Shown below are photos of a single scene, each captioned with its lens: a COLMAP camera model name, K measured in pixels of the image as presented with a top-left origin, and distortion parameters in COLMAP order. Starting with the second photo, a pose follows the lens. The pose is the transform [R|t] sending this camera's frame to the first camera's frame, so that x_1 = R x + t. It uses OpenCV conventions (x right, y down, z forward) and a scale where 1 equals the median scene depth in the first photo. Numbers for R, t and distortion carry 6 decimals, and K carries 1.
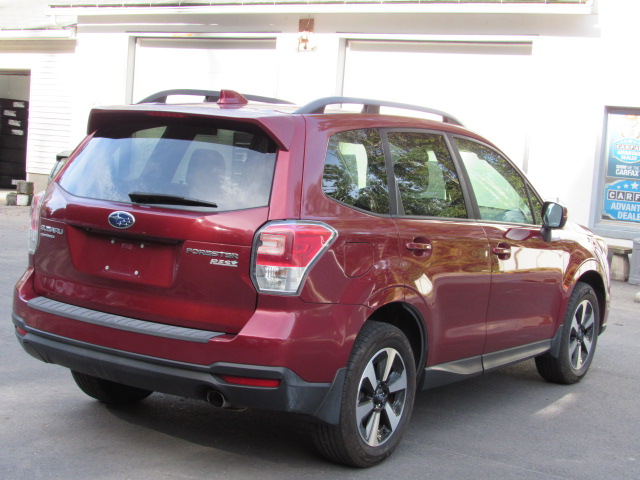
lens RADIAL K [[1164.9, 0, 307.7], [0, 1164.9, 241.8], [0, 0, 1]] dist [-0.182407, 0.359030]
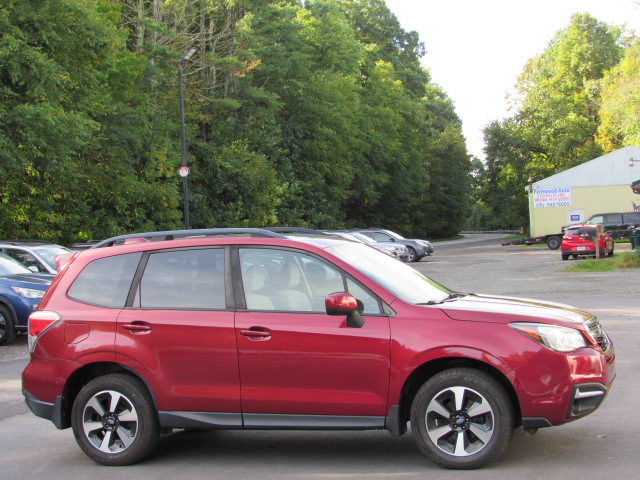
lens RADIAL K [[1164.9, 0, 307.7], [0, 1164.9, 241.8], [0, 0, 1]] dist [-0.182407, 0.359030]
pose [[0.244640, -0.084927, -0.965887, 1.485223], [-0.021300, 0.995446, -0.092921, 0.026458], [0.969380, 0.043305, 0.241717, 0.773130]]
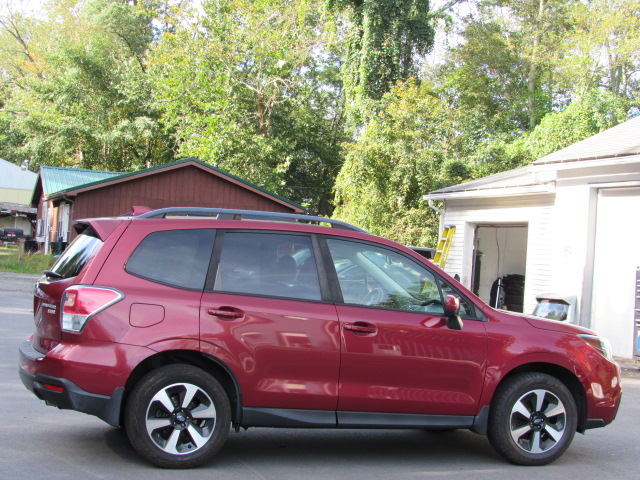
lens RADIAL K [[1164.9, 0, 307.7], [0, 1164.9, 241.8], [0, 0, 1]] dist [-0.182407, 0.359030]
pose [[0.788082, -0.026419, -0.615003, 0.925488], [-0.063881, 0.990174, -0.124393, 0.077058], [0.612247, 0.137319, 0.778651, -0.013553]]
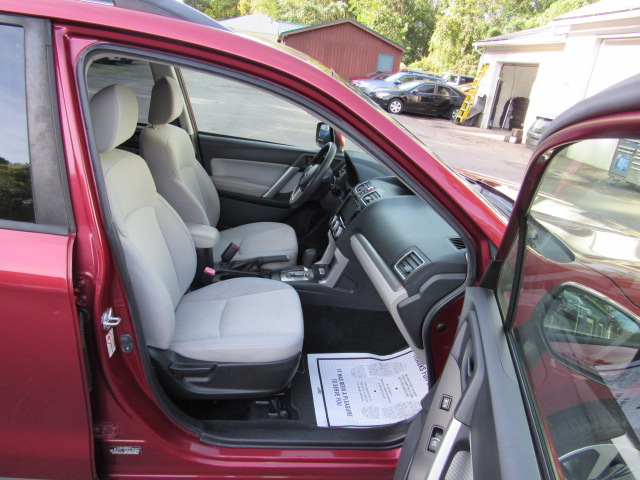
lens RADIAL K [[457.8, 0, 320.0], [0, 457.8, 240.0], [0, 0, 1]] dist [-0.043746, 0.043040]
pose [[0.643025, 0.282178, -0.711965, 0.328845], [-0.139573, 0.957256, 0.253338, -0.076451], [0.753019, -0.063531, 0.654924, 0.990513]]
